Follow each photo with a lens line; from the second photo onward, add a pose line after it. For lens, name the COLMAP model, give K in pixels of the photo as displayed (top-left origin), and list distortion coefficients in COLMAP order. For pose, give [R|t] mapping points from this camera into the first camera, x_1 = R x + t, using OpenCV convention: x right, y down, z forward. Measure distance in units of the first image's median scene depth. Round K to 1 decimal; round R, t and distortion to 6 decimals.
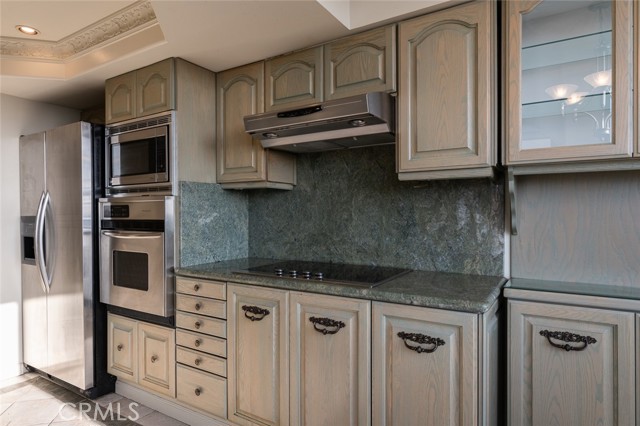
lens RADIAL K [[384.2, 0, 321.1], [0, 384.2, 213.7], [0, 0, 1]] dist [-0.005481, 0.001361]
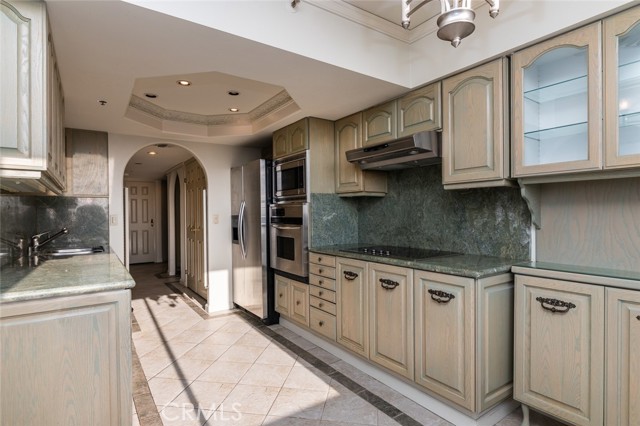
lens RADIAL K [[333.0, 0, 318.7], [0, 333.0, 213.8], [0, 0, 1]] dist [-0.006532, -0.002537]
pose [[0.916118, -0.004718, -0.400881, 0.245612], [0.006185, 0.999978, 0.002365, -0.002327], [0.400861, -0.004646, 0.916127, -0.298725]]
